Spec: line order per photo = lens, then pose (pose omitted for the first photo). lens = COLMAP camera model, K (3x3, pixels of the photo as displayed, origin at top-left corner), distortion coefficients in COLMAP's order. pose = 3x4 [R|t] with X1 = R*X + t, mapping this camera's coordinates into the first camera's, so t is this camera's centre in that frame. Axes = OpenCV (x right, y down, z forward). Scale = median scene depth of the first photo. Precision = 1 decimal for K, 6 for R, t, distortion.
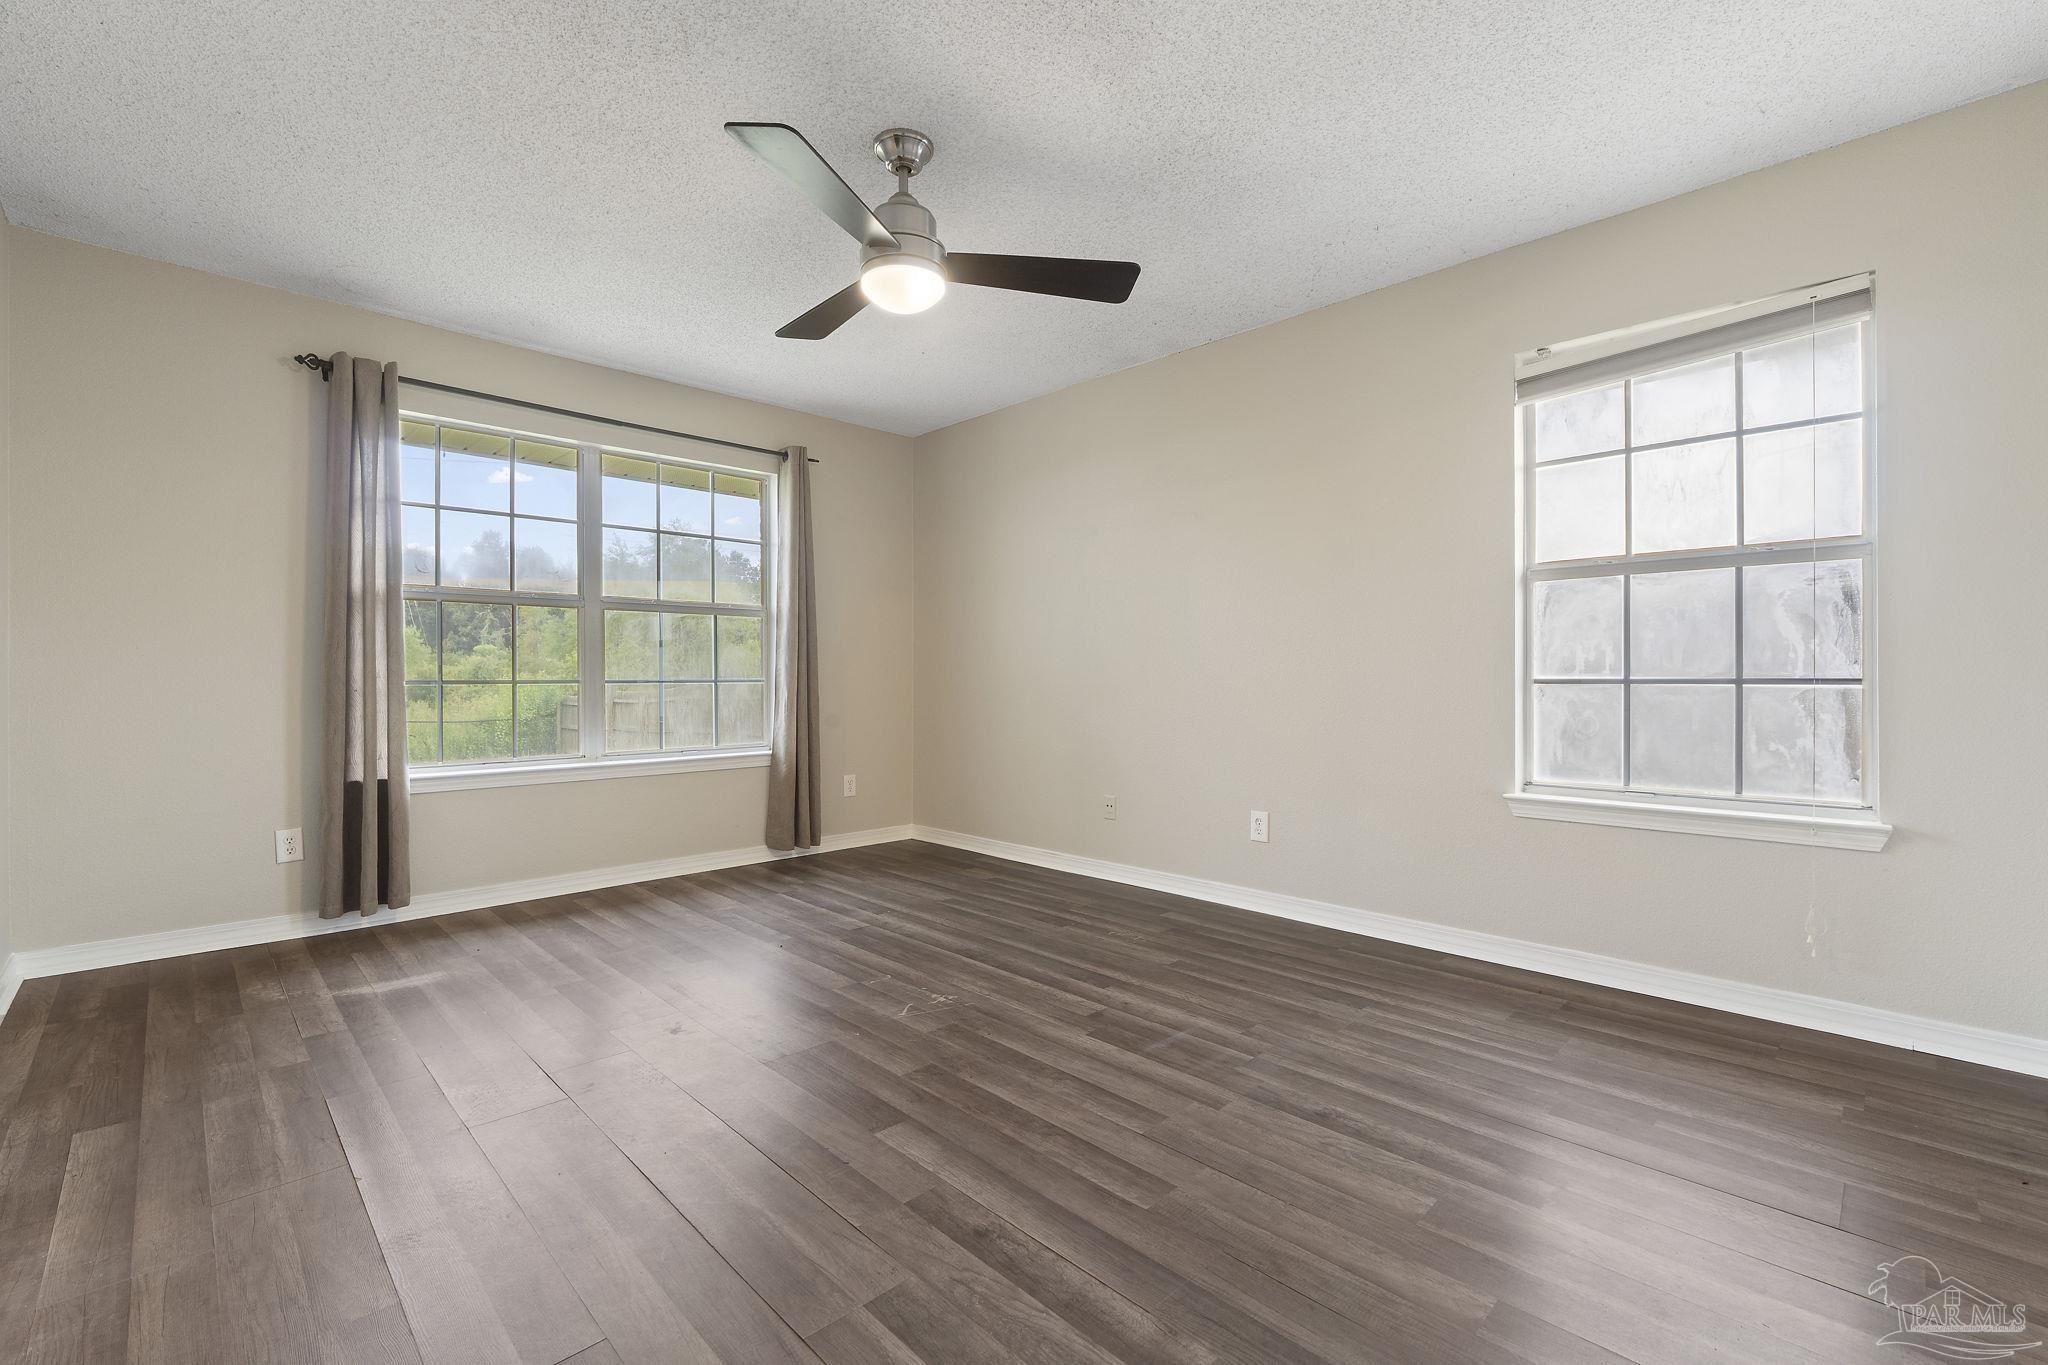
lens RADIAL K [[871.1, 0, 1024.0], [0, 871.1, 682.5], [0, 0, 1]] dist [-0.008558, 0.000152]
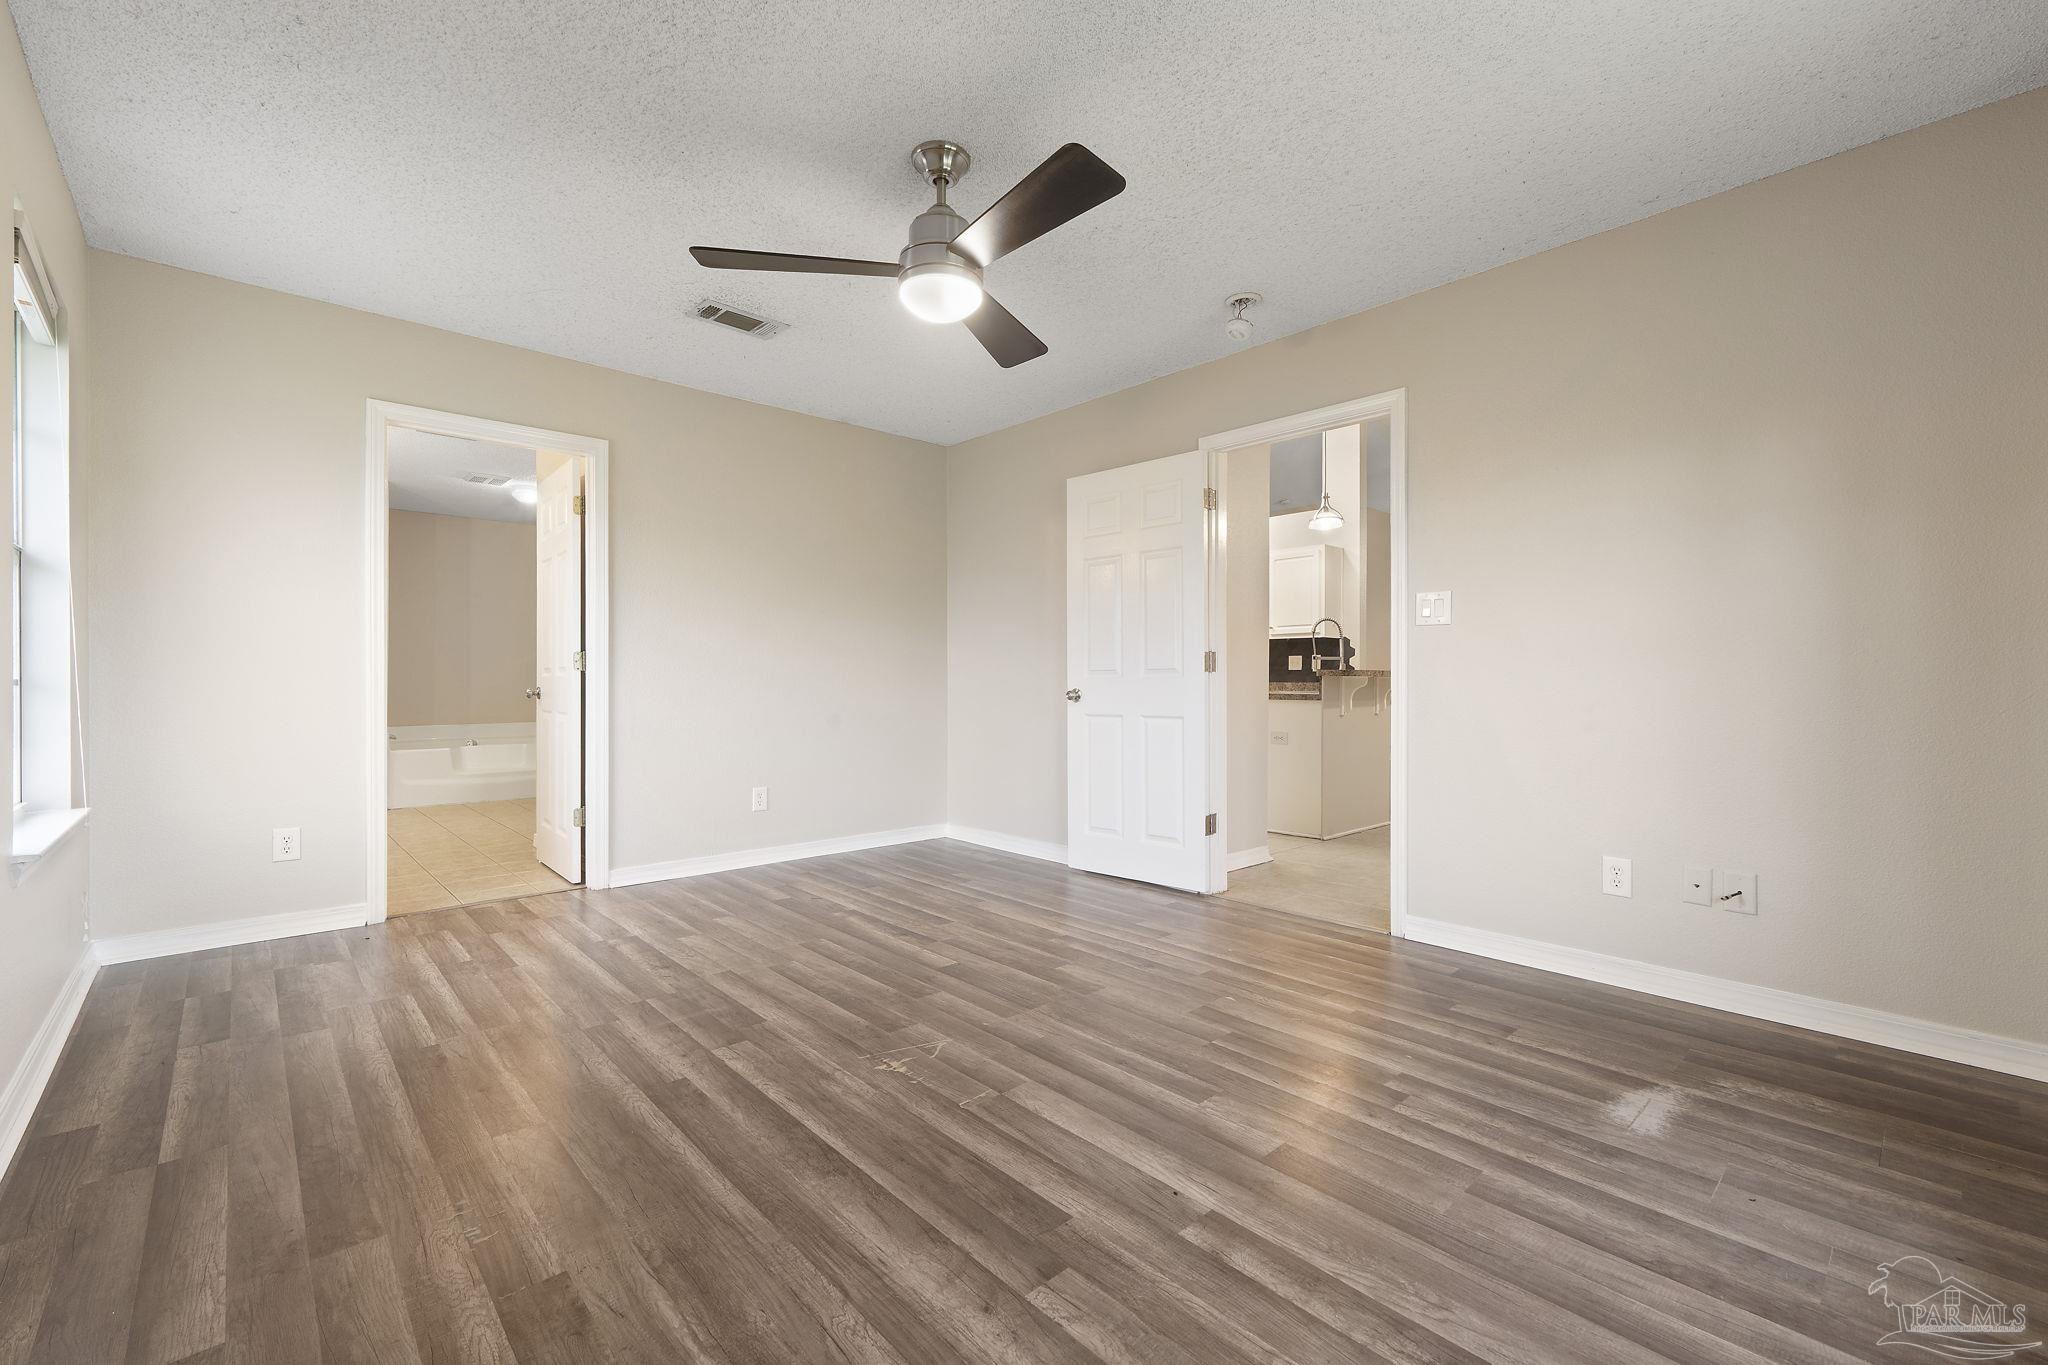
lens RADIAL K [[855.0, 0, 1024.0], [0, 855.0, 682.5], [0, 0, 1]] dist [0.004276, 0.000552]
pose [[-0.999336, -0.001826, 0.036392, -0.199197], [-0.001737, 0.999995, 0.002472, -0.003452], [-0.036397, 0.002407, -0.999335, 1.461463]]
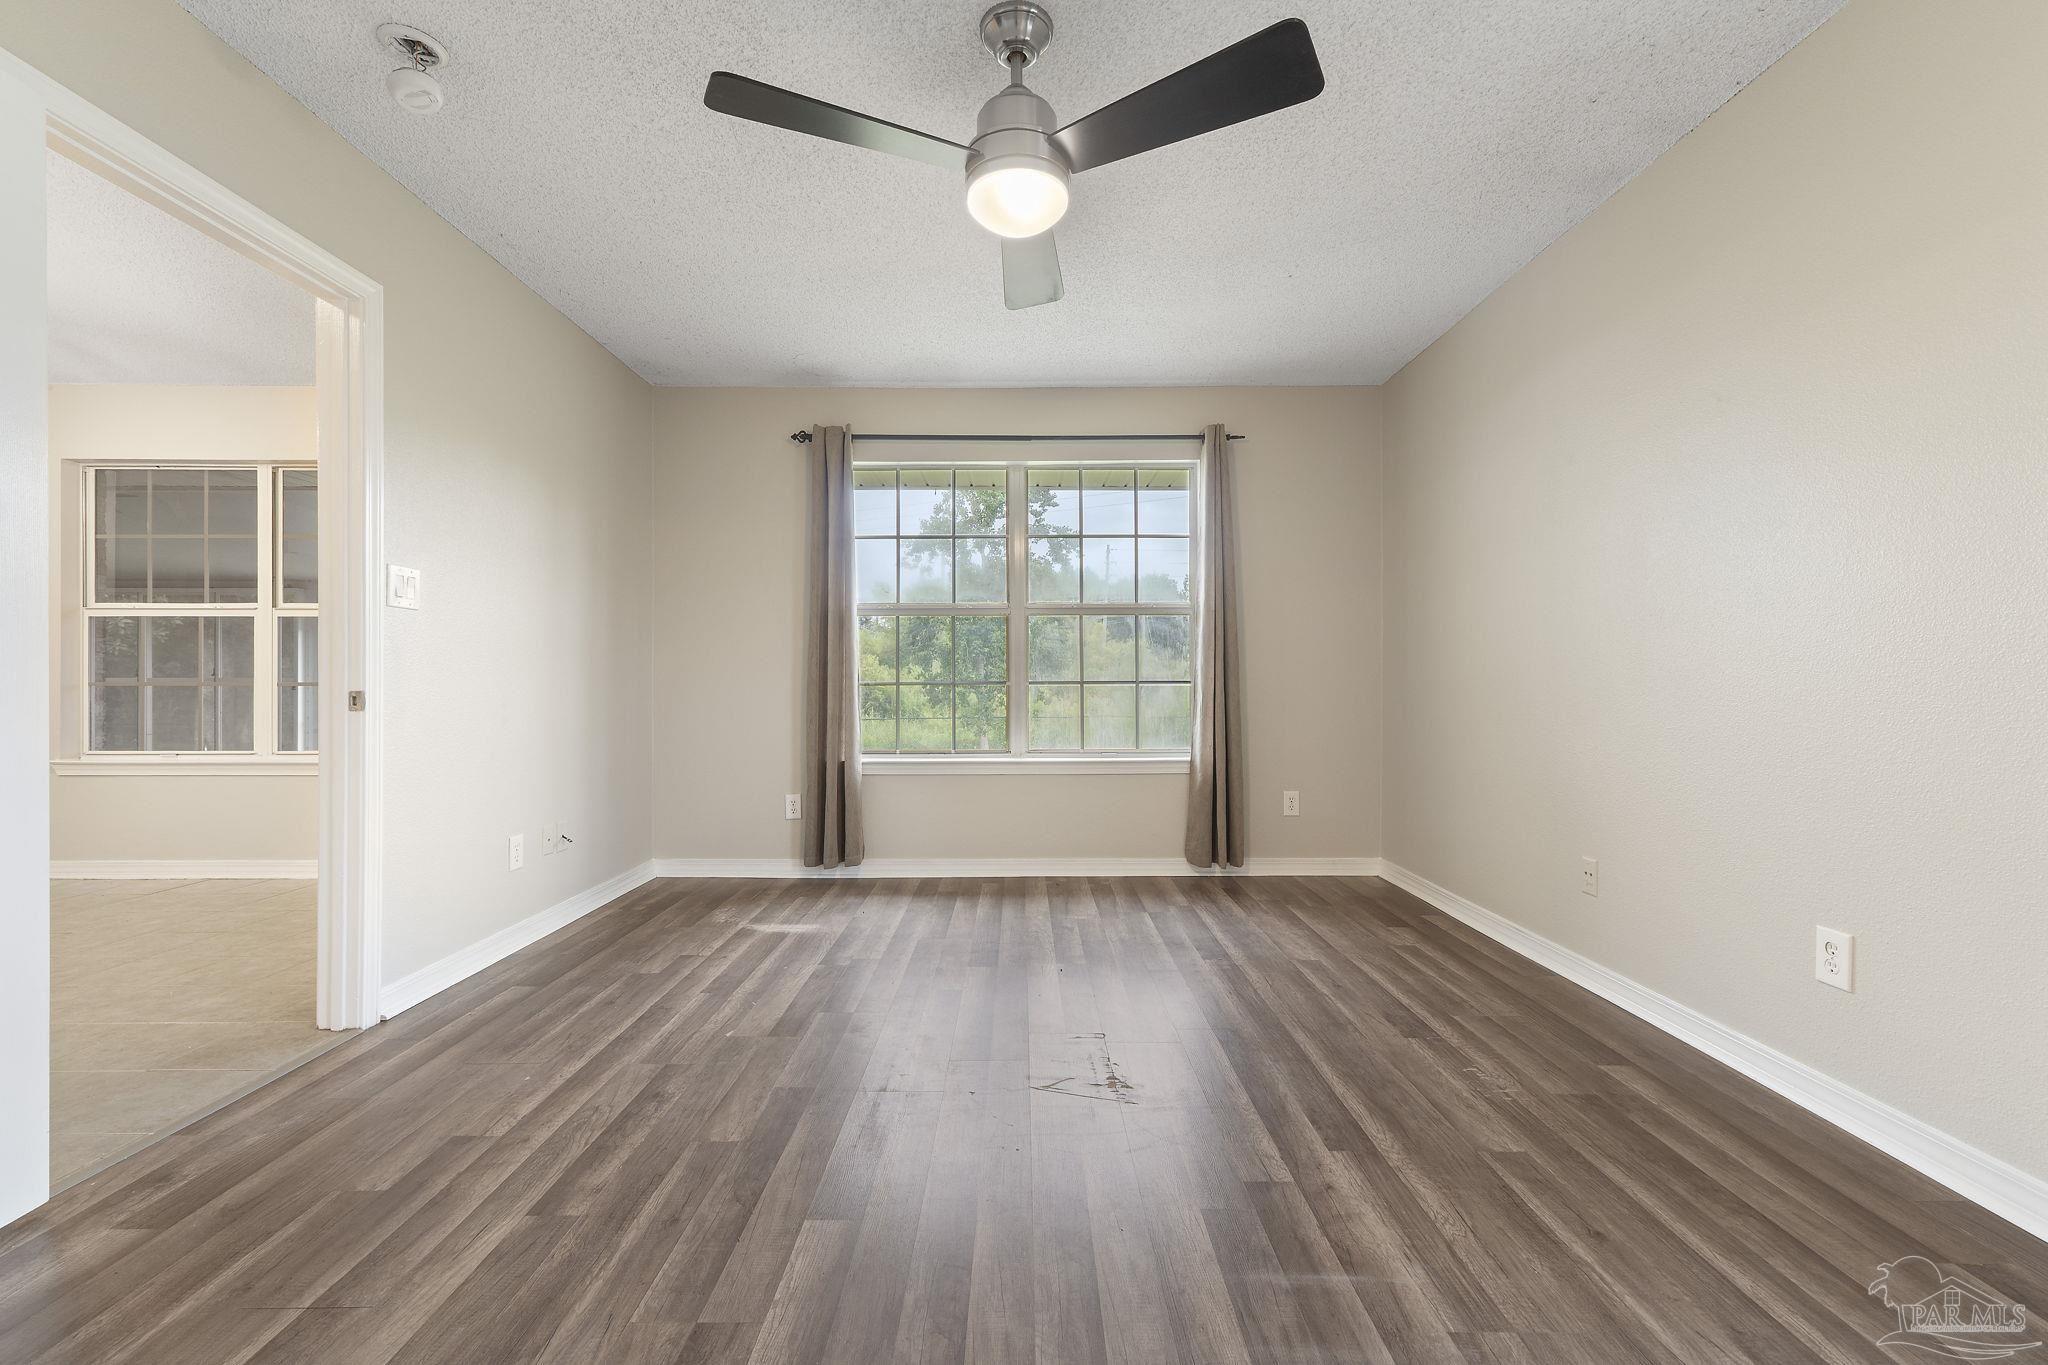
lens RADIAL K [[855.0, 0, 1024.0], [0, 855.0, 682.5], [0, 0, 1]] dist [0.004276, 0.000552]
pose [[0.714486, 0.000730, -0.699649, 0.315497], [-0.002470, 0.999996, -0.001479, -0.000062], [0.699645, 0.002784, 0.714485, 0.312840]]
